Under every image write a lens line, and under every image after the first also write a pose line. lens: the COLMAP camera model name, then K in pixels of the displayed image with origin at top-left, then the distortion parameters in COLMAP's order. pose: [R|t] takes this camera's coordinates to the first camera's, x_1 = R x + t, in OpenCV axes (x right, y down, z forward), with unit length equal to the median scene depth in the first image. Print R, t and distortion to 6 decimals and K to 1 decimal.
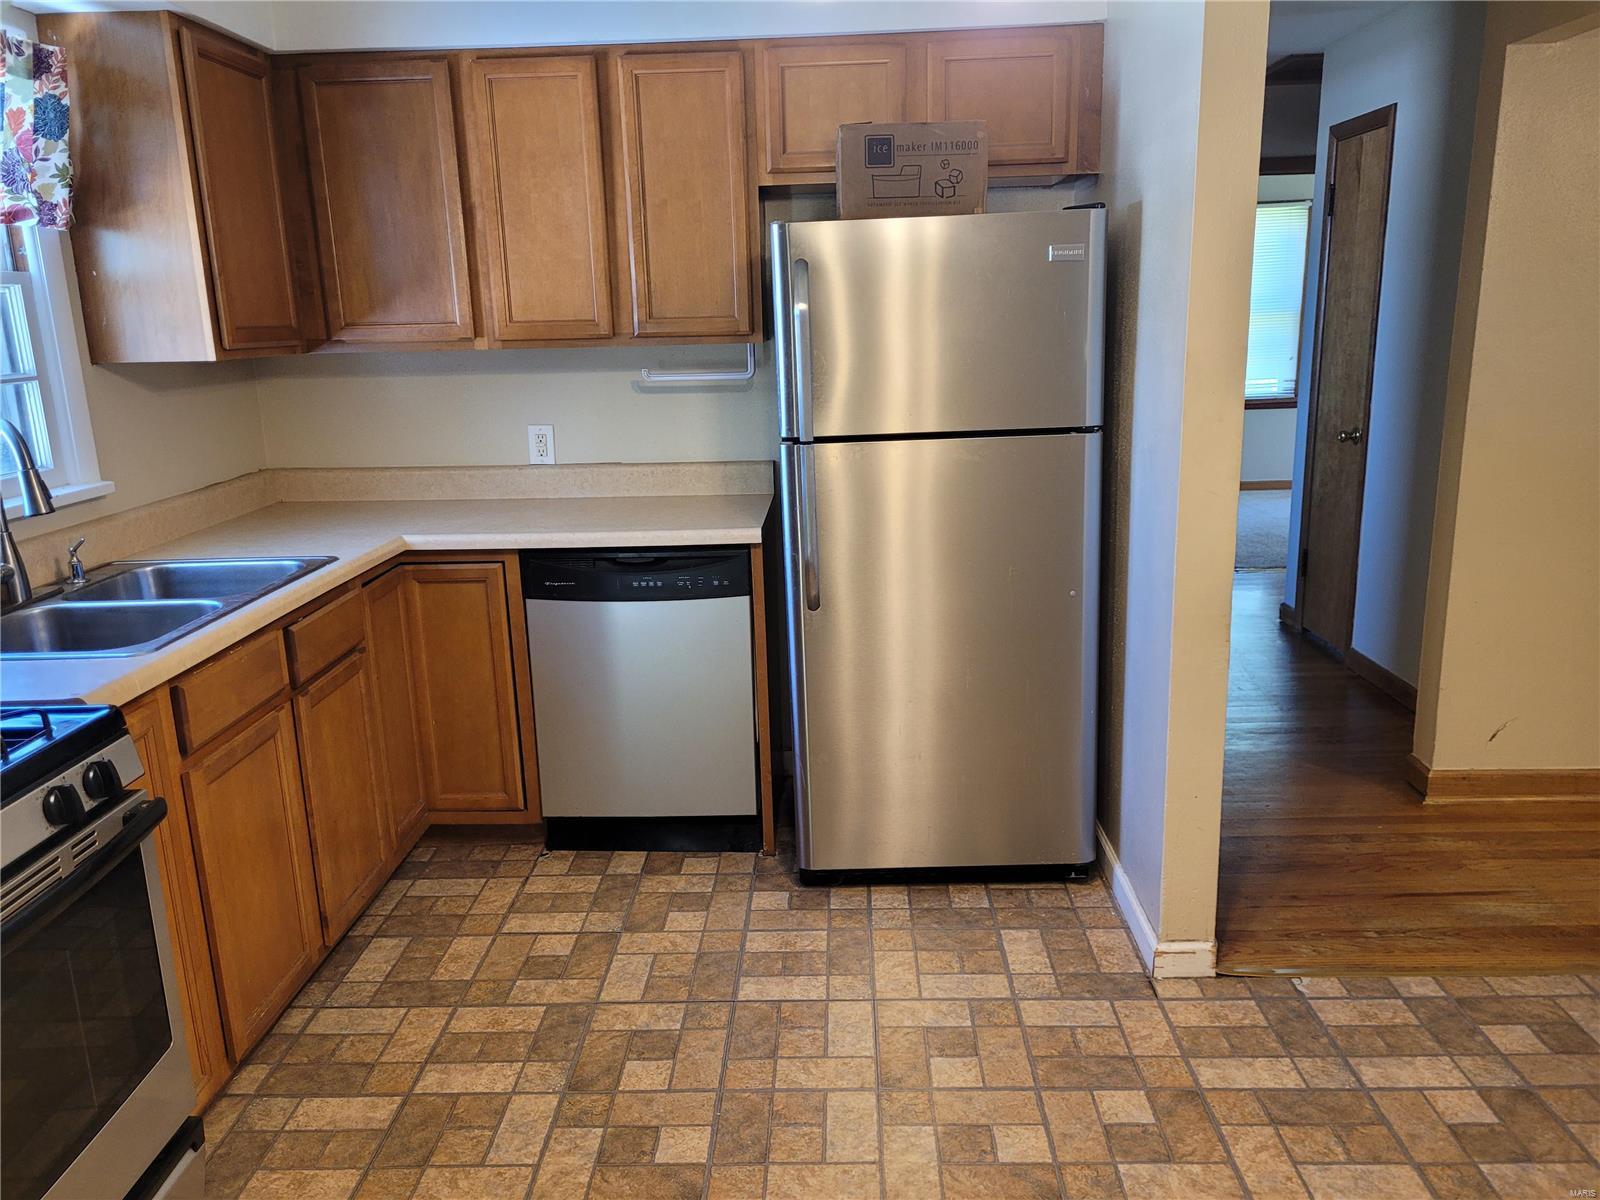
lens RADIAL K [[1207.8, 0, 800.4], [0, 1207.8, 599.9], [0, 0, 1]] dist [0.055507, -0.049852]
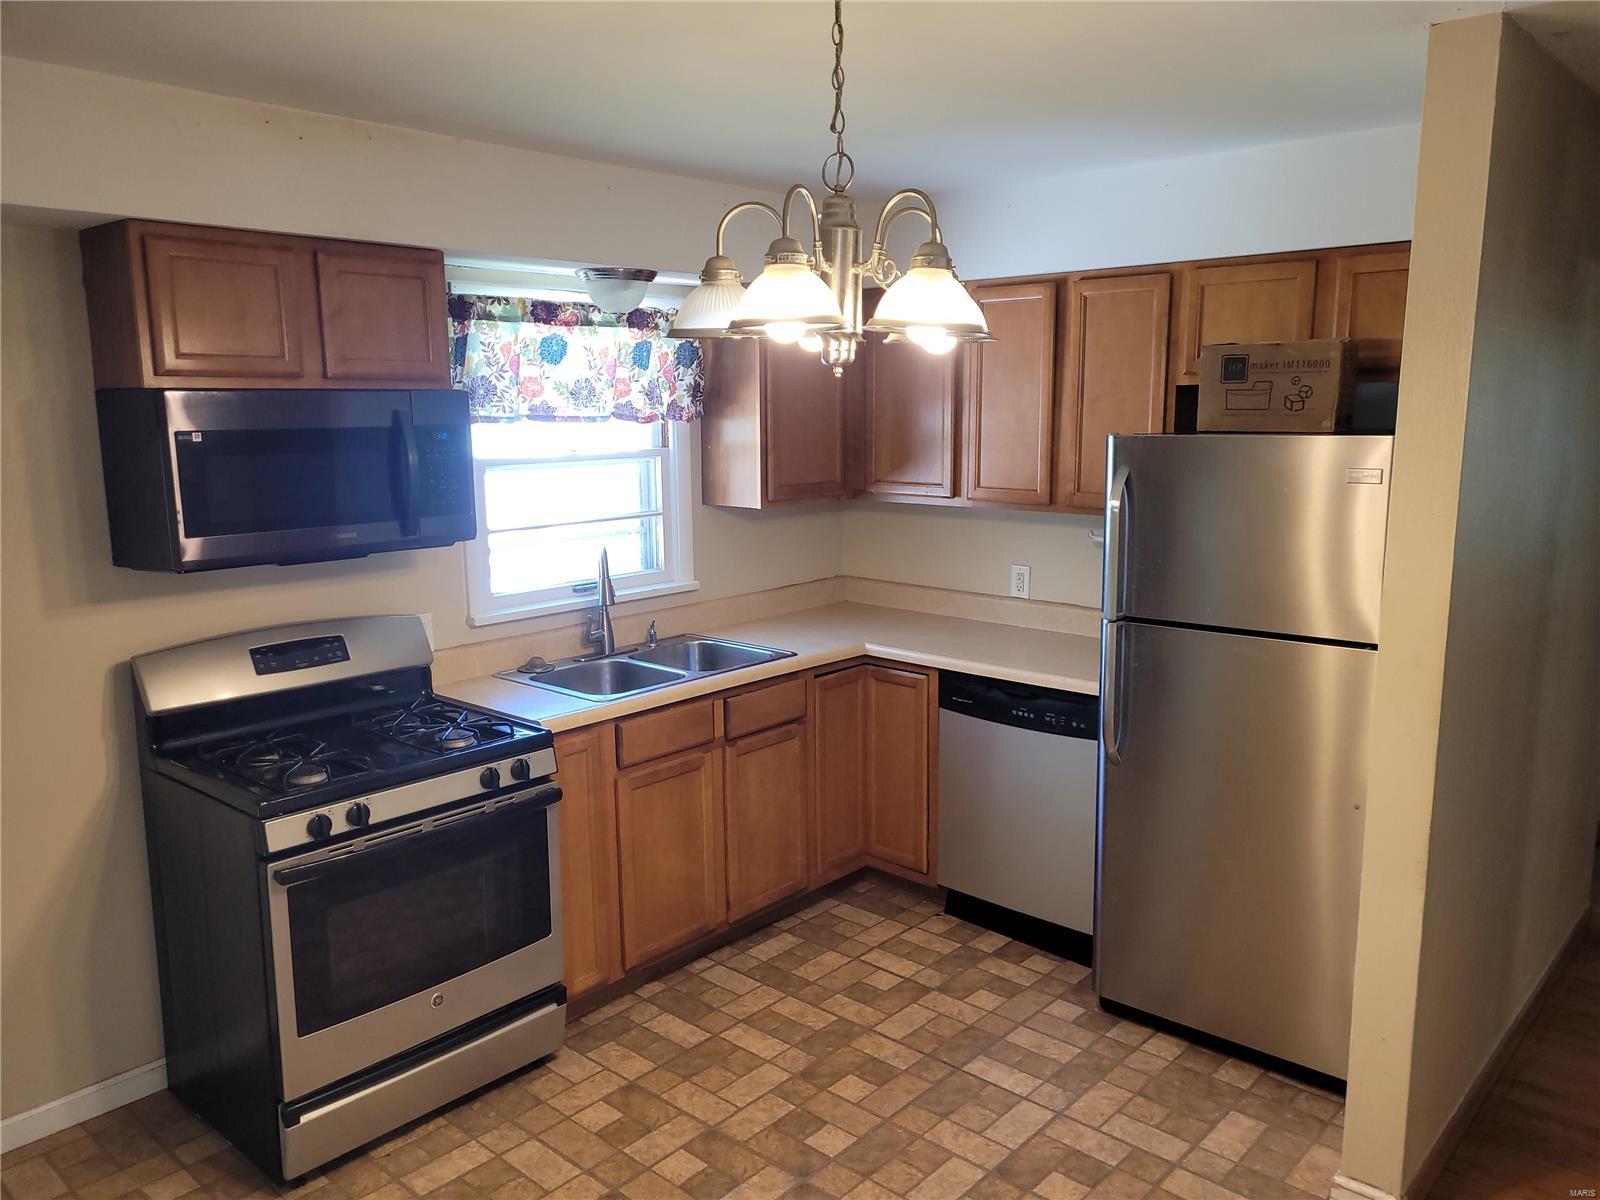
lens RADIAL K [[1207.8, 0, 802.9], [0, 1207.8, 600.1], [0, 0, 1]] dist [0.055507, -0.049852]
pose [[0.762092, 0.129633, -0.634358, 0.500912], [-0.164392, 0.986387, 0.004077, -0.103277], [0.626251, 0.101176, 0.773028, -0.079527]]
